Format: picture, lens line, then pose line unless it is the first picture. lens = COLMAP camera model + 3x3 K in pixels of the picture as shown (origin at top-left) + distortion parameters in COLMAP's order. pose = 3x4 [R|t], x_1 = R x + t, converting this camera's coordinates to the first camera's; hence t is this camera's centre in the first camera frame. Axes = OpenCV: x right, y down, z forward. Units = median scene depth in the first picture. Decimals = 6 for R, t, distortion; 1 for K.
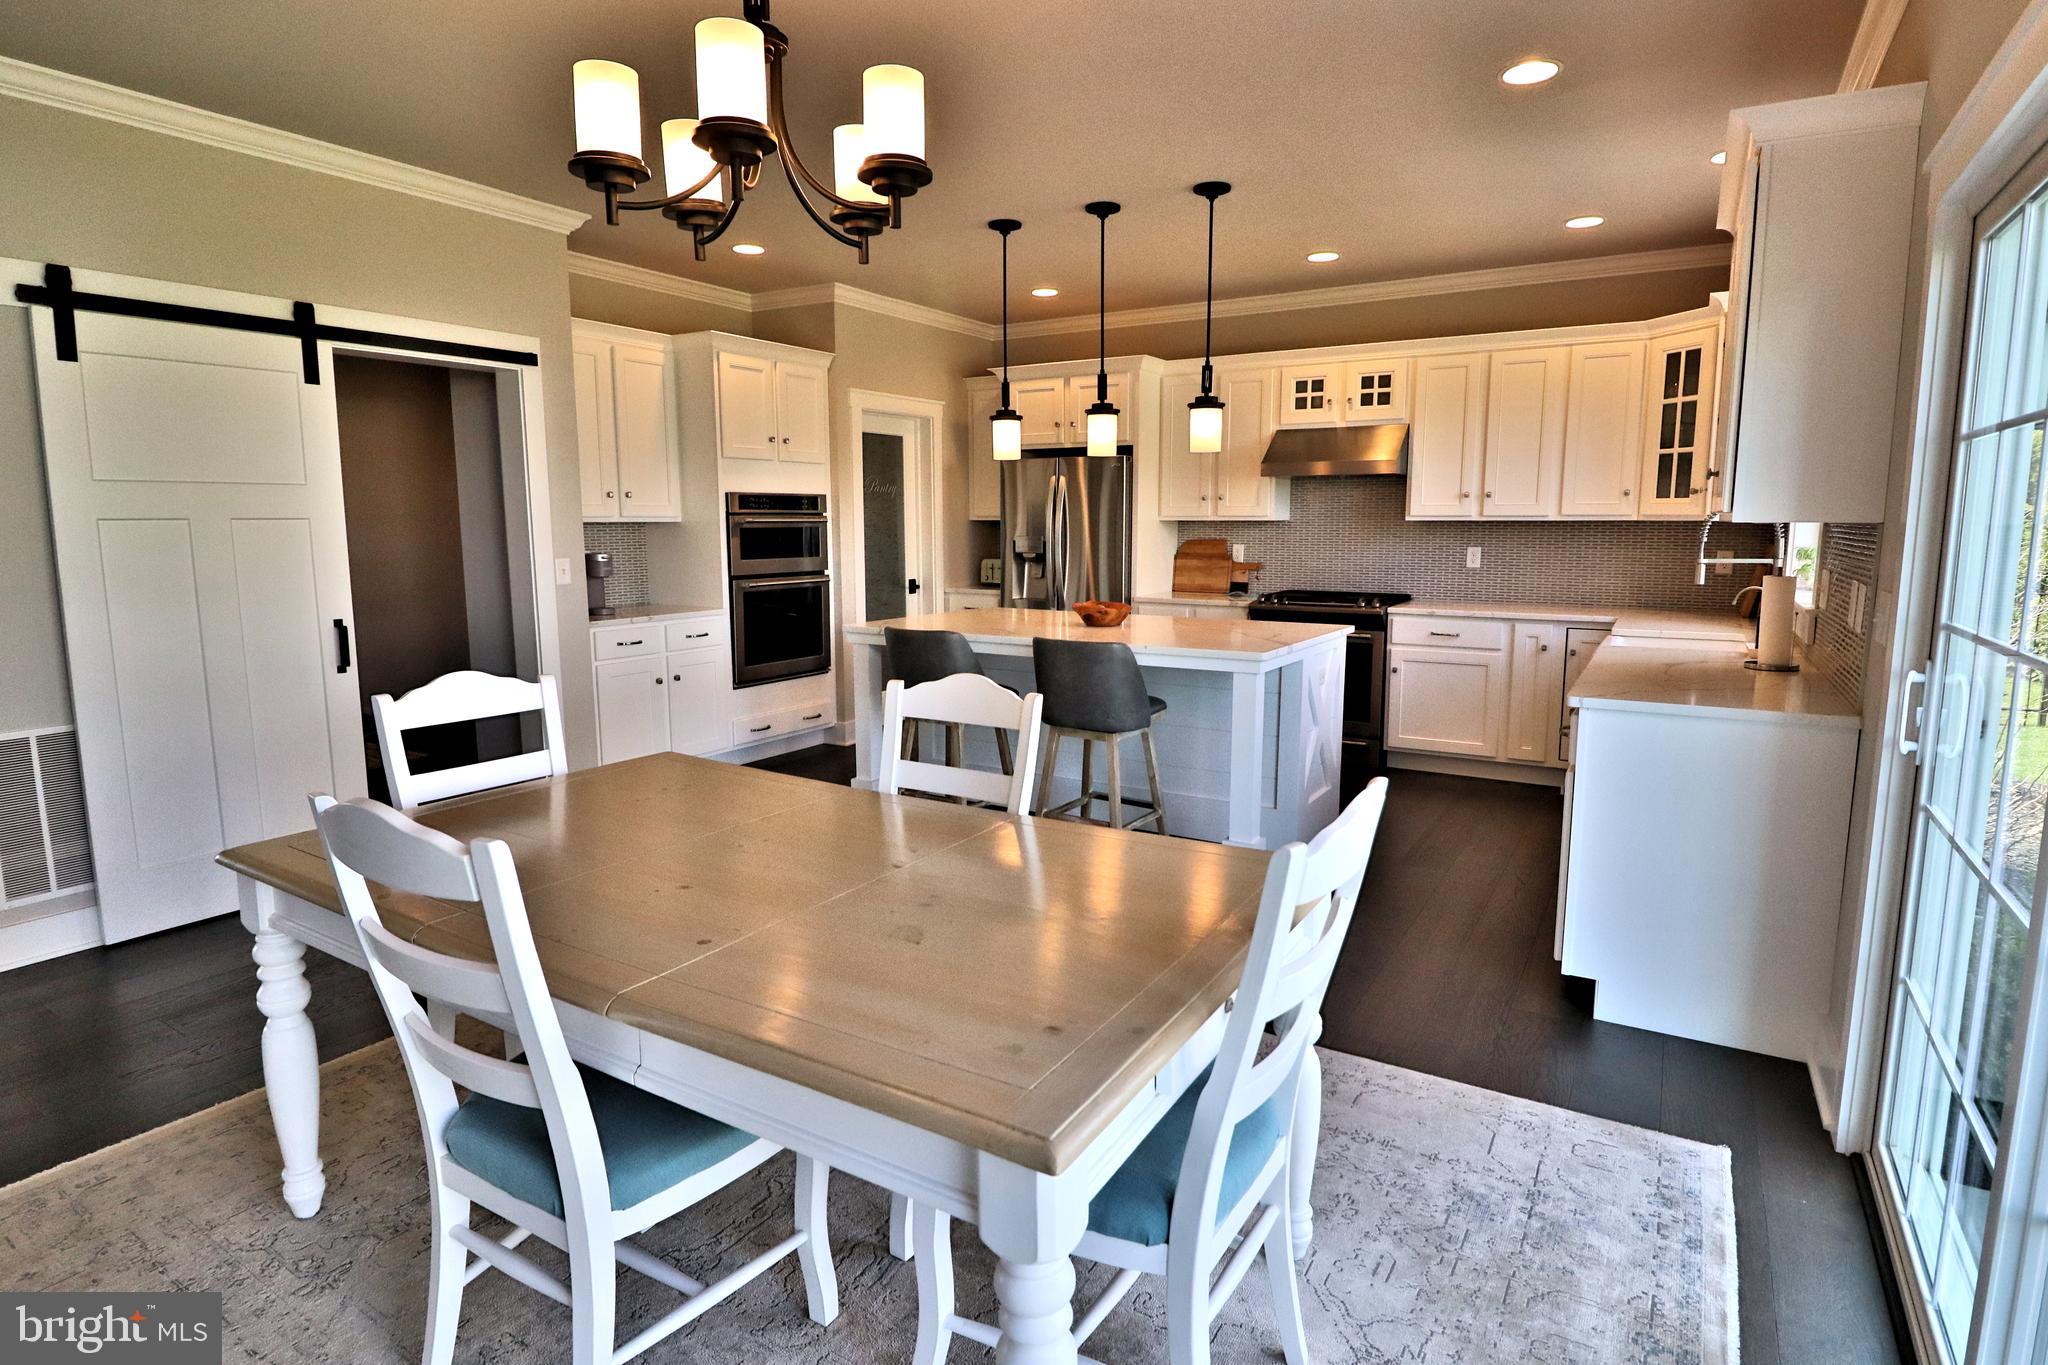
lens RADIAL K [[1055.5, 0, 1032.7], [0, 1055.5, 667.5], [0, 0, 1]] dist [0.000912, -0.014825]
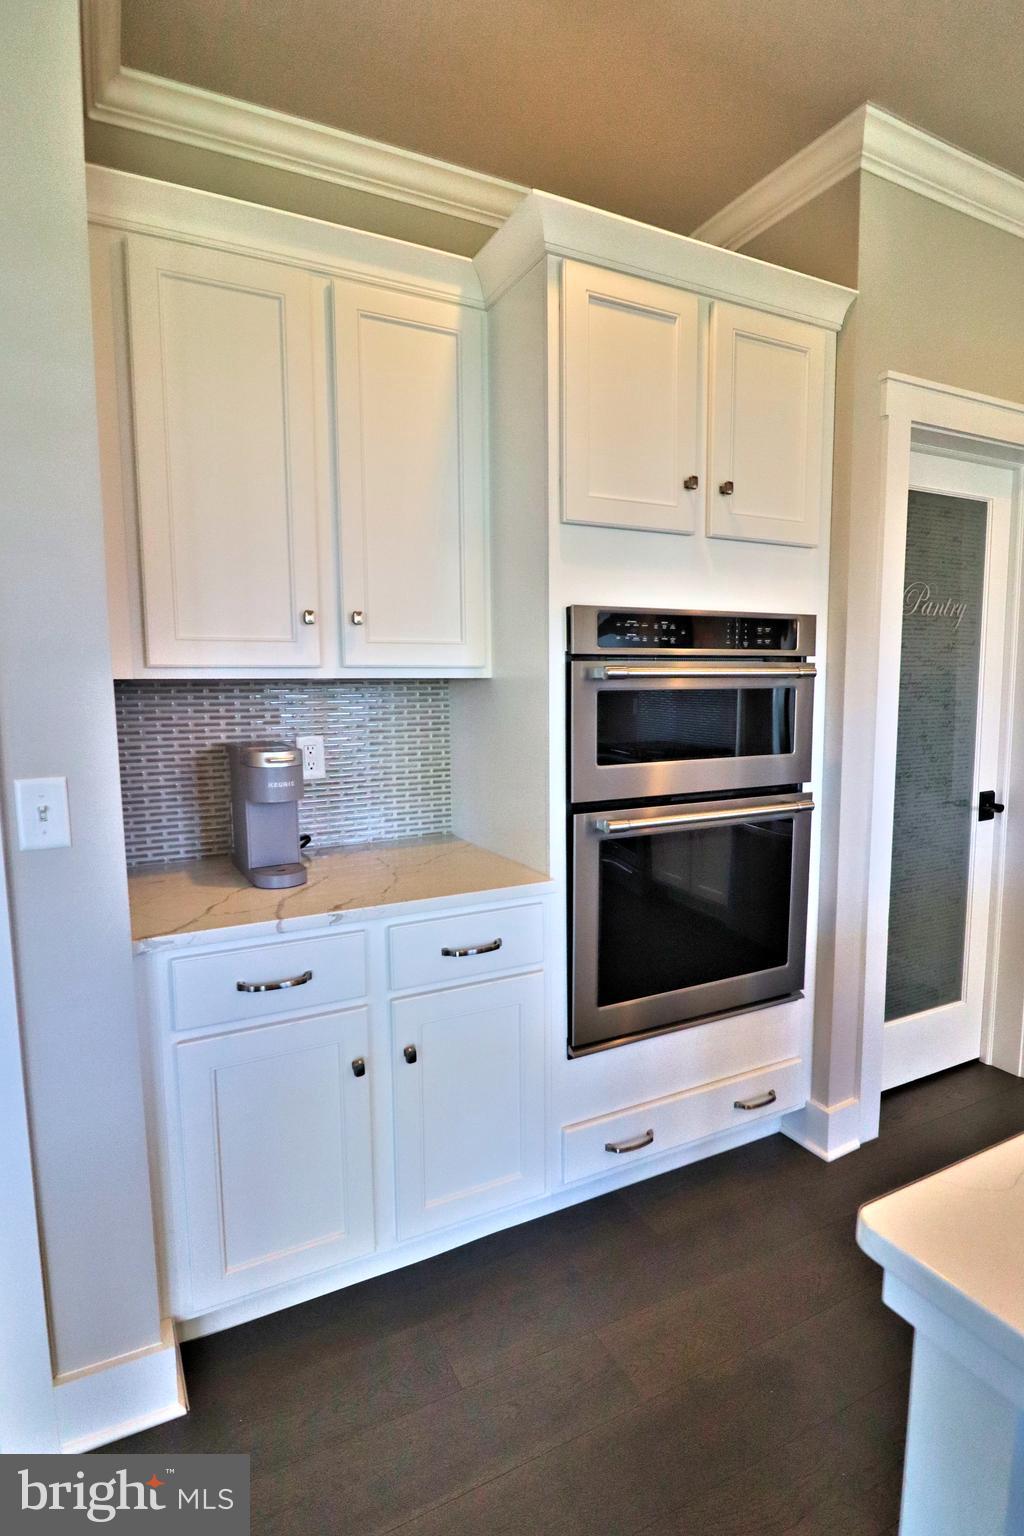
lens RADIAL K [[791.6, 0, 520.1], [0, 791.6, 766.5], [0, 0, 1]] dist [0.000912, -0.014825]
pose [[0.855209, 0.049228, -0.515940, -0.139007], [-0.065790, 0.997737, -0.013853, -0.095117], [0.514091, 0.045790, 0.856513, 0.712104]]
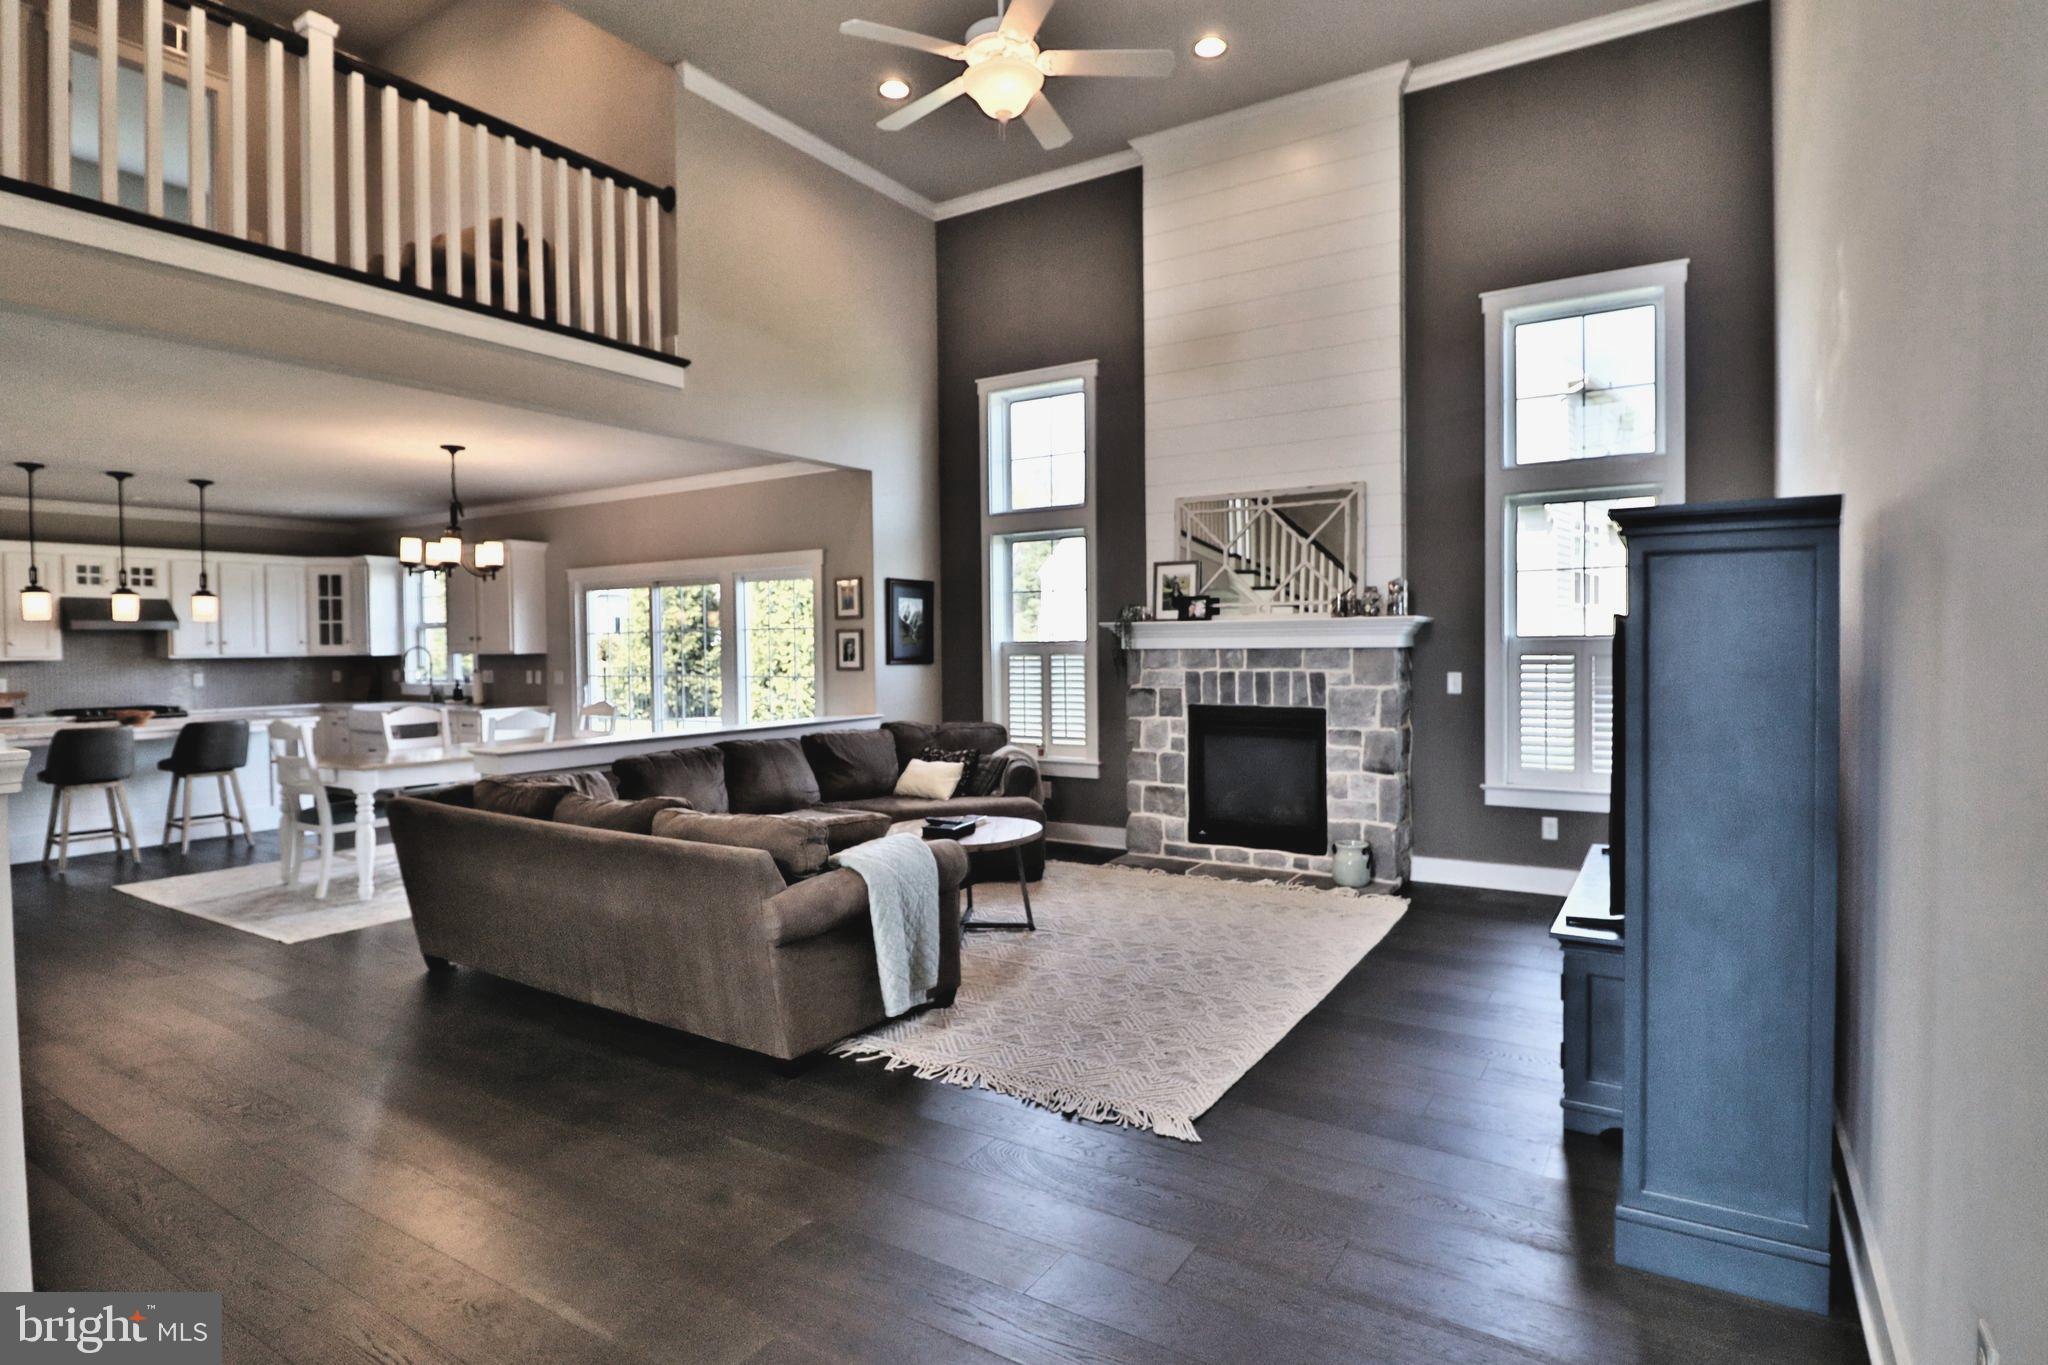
lens RADIAL K [[1055.5, 0, 1036.2], [0, 1055.5, 662.0], [0, 0, 1]] dist [0.000912, -0.014825]
pose [[0.006210, -0.015896, 0.999854, -1.272298], [0.150973, 0.988428, 0.014776, 0.042631], [-0.988518, 0.150859, 0.008538, -0.324385]]
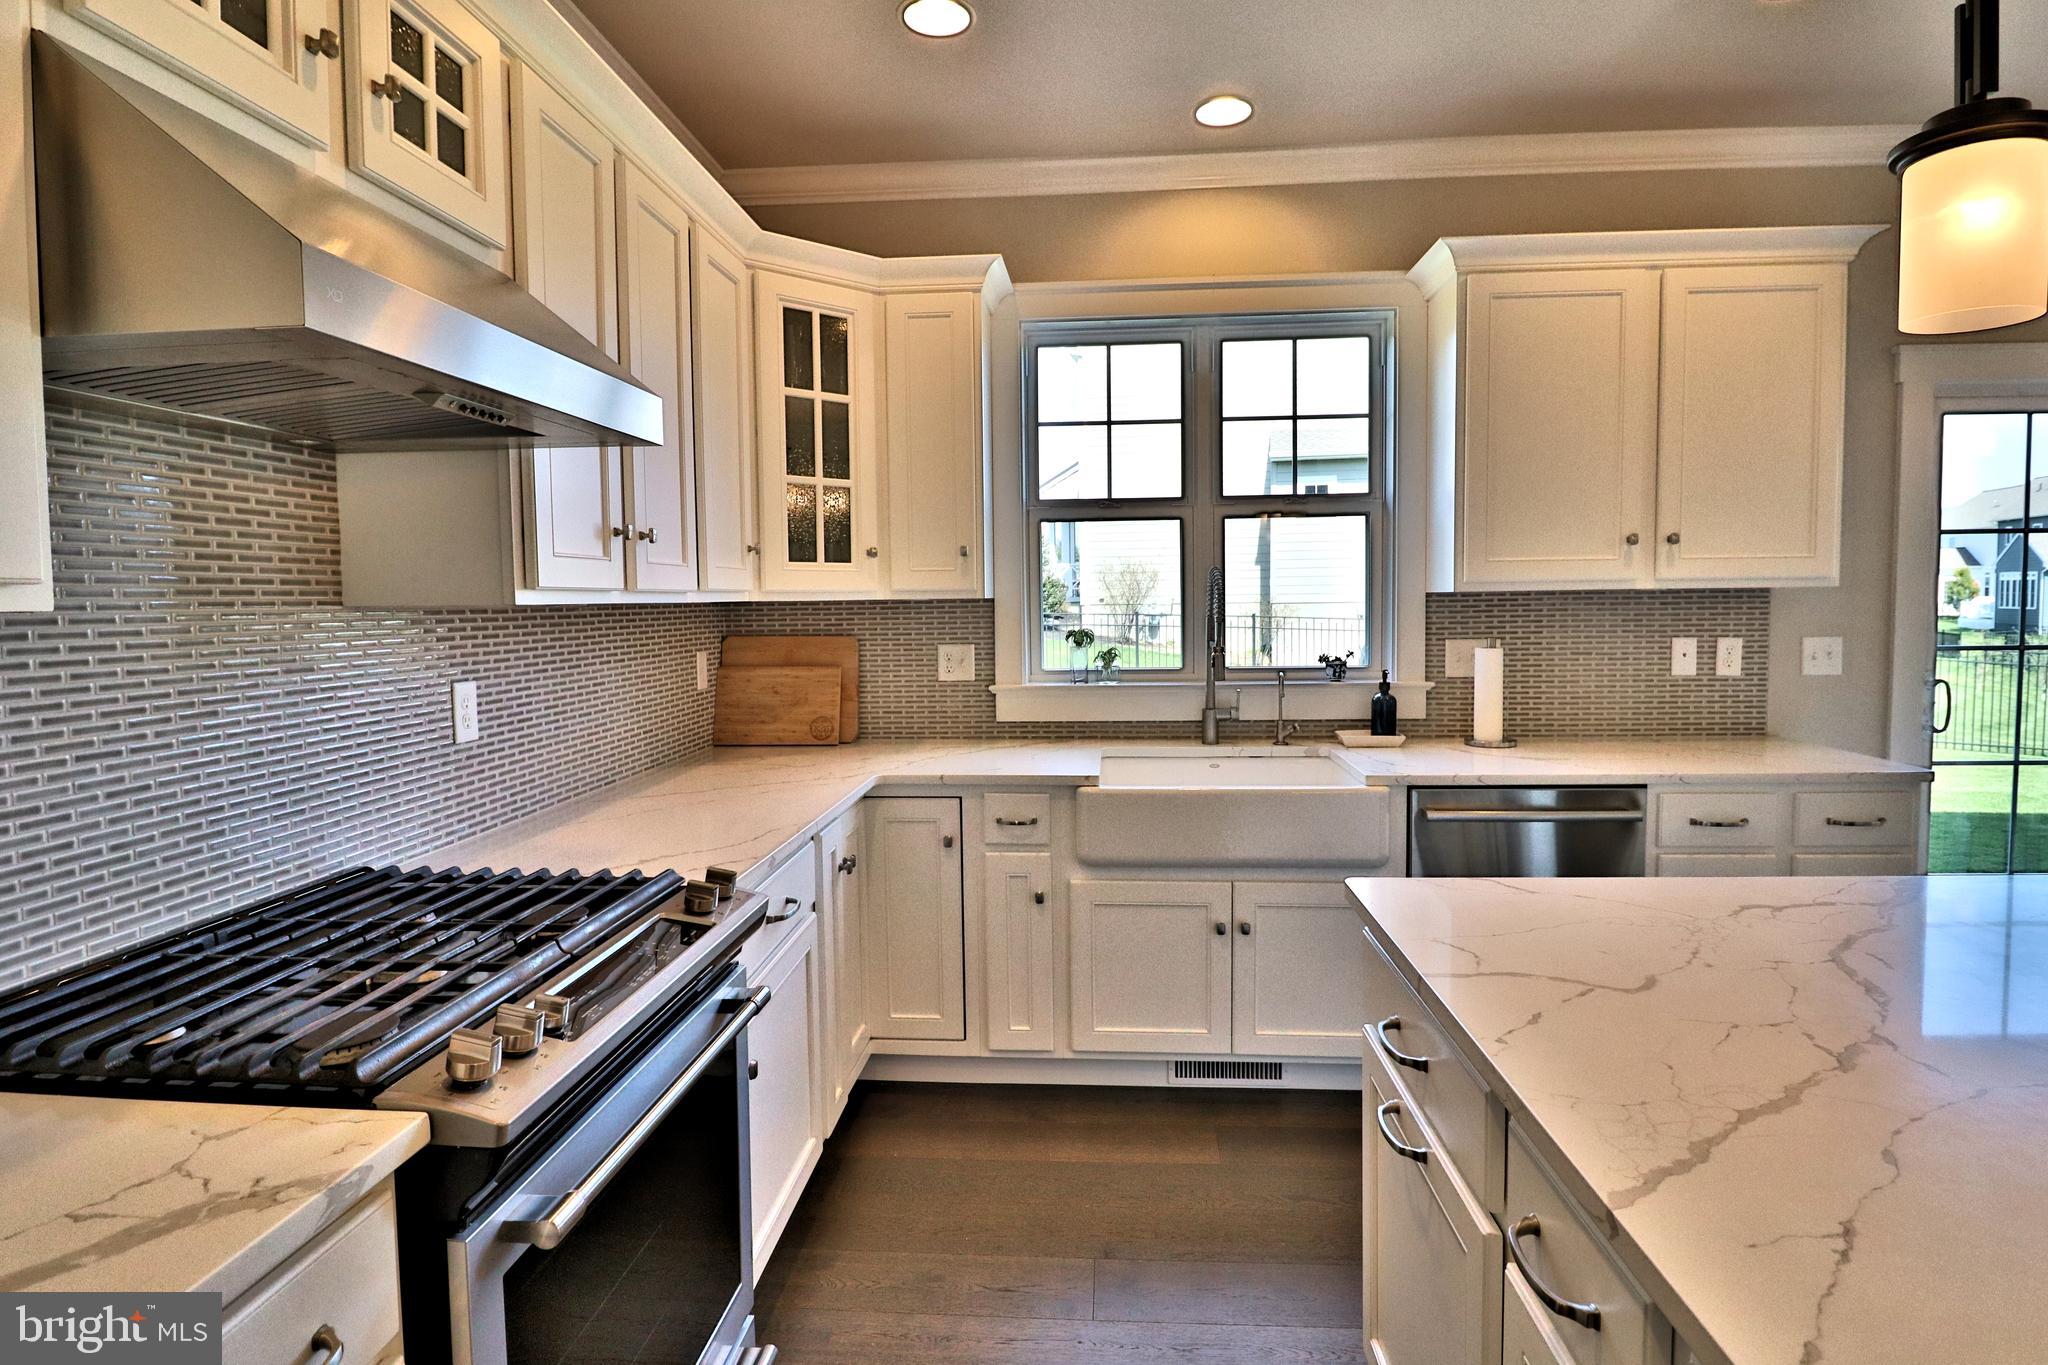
lens RADIAL K [[1055.5, 0, 1033.8], [0, 1055.5, 666.1], [0, 0, 1]] dist [0.000912, -0.014825]
pose [[-0.459806, -0.049591, 0.886634, 0.029184], [0.138071, 0.982305, 0.126545, -0.144688], [-0.877220, 0.180605, -0.444822, 1.040697]]
